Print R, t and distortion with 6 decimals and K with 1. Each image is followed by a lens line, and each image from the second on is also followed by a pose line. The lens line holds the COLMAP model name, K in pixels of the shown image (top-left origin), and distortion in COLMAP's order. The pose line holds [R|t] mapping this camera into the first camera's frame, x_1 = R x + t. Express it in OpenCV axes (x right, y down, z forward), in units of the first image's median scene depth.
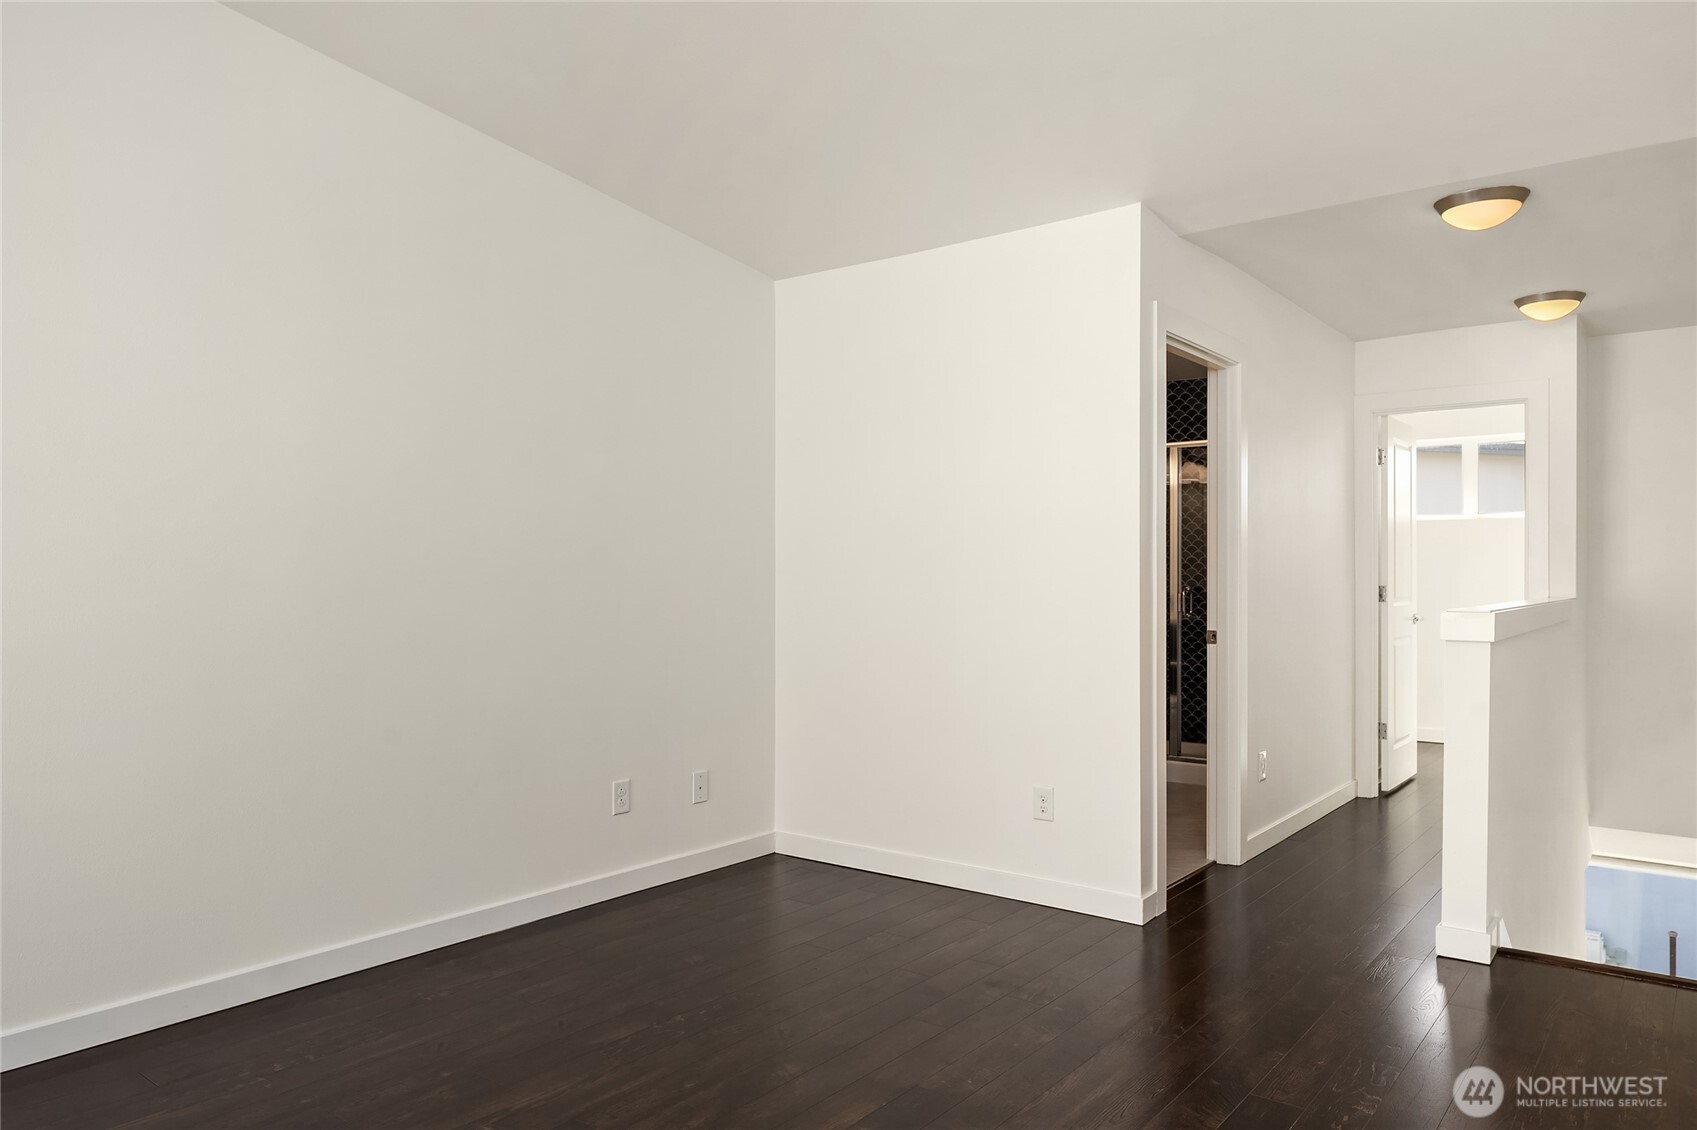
lens RADIAL K [[1128.4, 0, 850.3], [0, 1128.4, 575.7], [0, 0, 1]] dist [-0.002433, -0.001134]
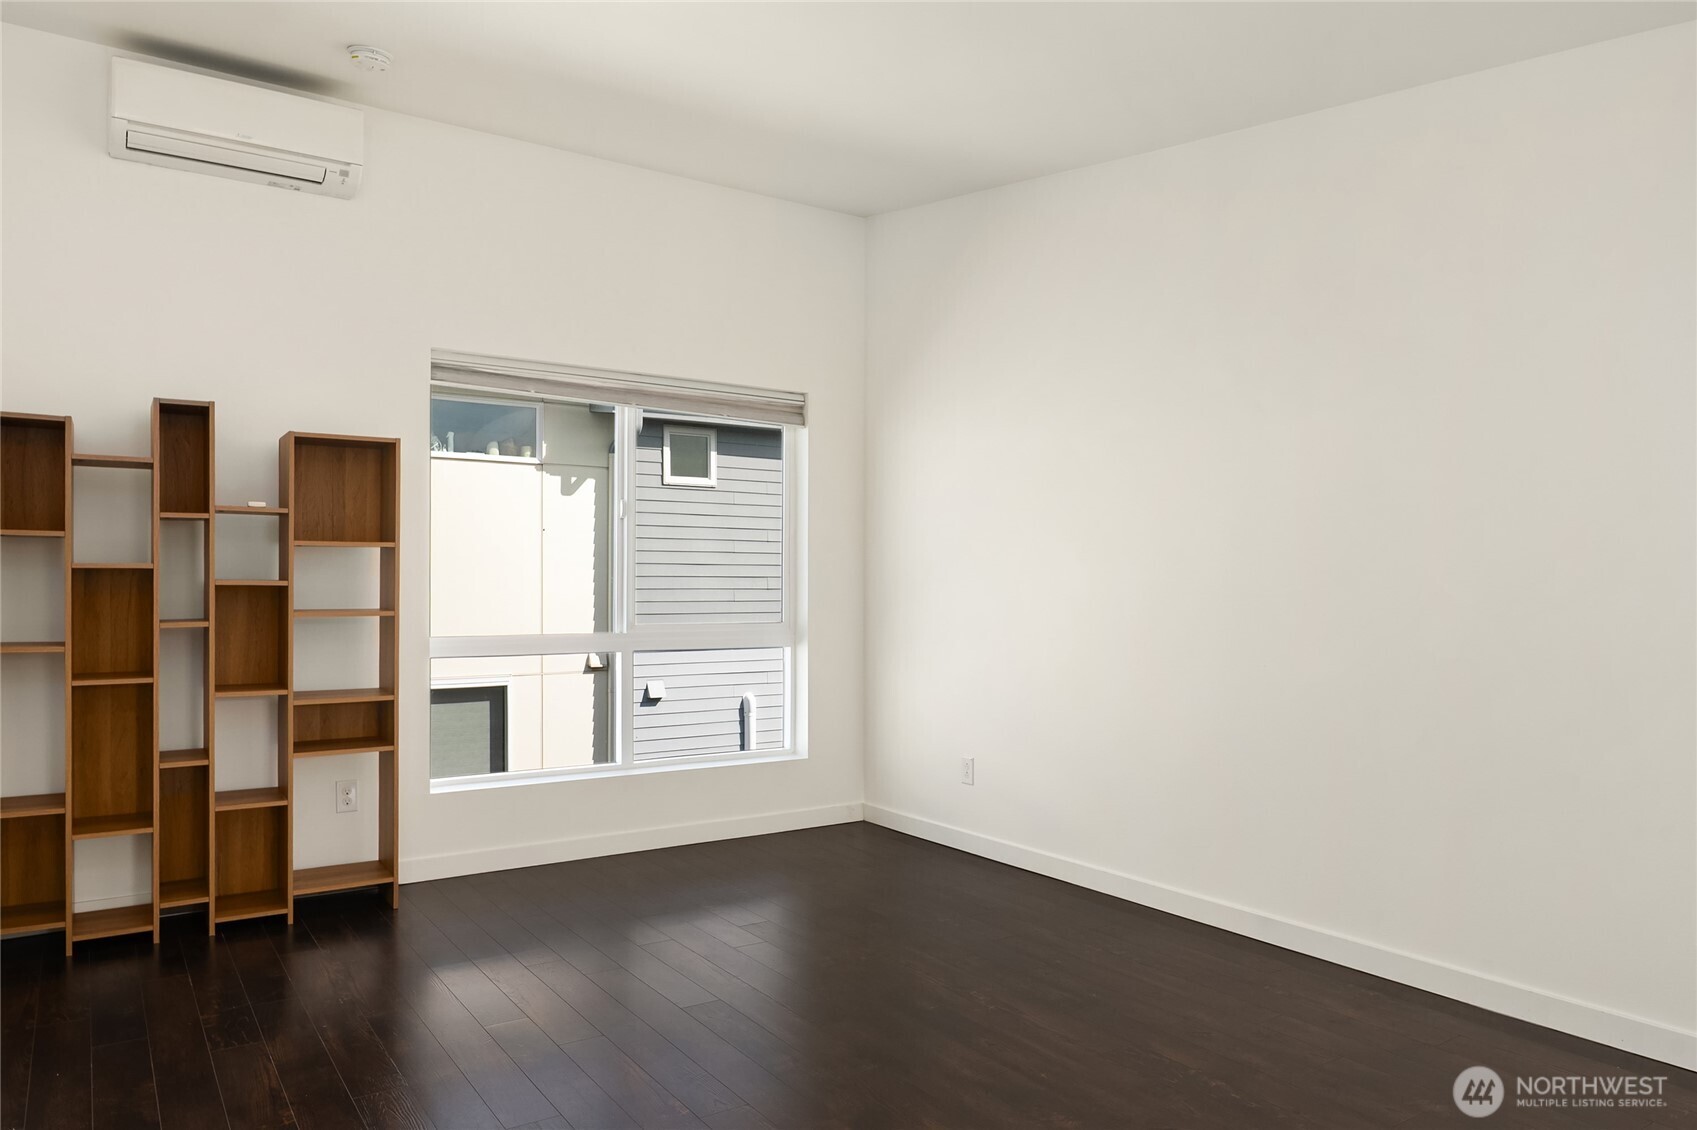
lens RADIAL K [[1128.4, 0, 850.3], [0, 1128.4, 575.7], [0, 0, 1]] dist [-0.002433, -0.001134]
pose [[-0.289778, -0.003115, -0.957089, 0.867629], [-0.004296, 0.999989, -0.001954, -0.007640], [0.957084, 0.003545, -0.289788, 1.077076]]
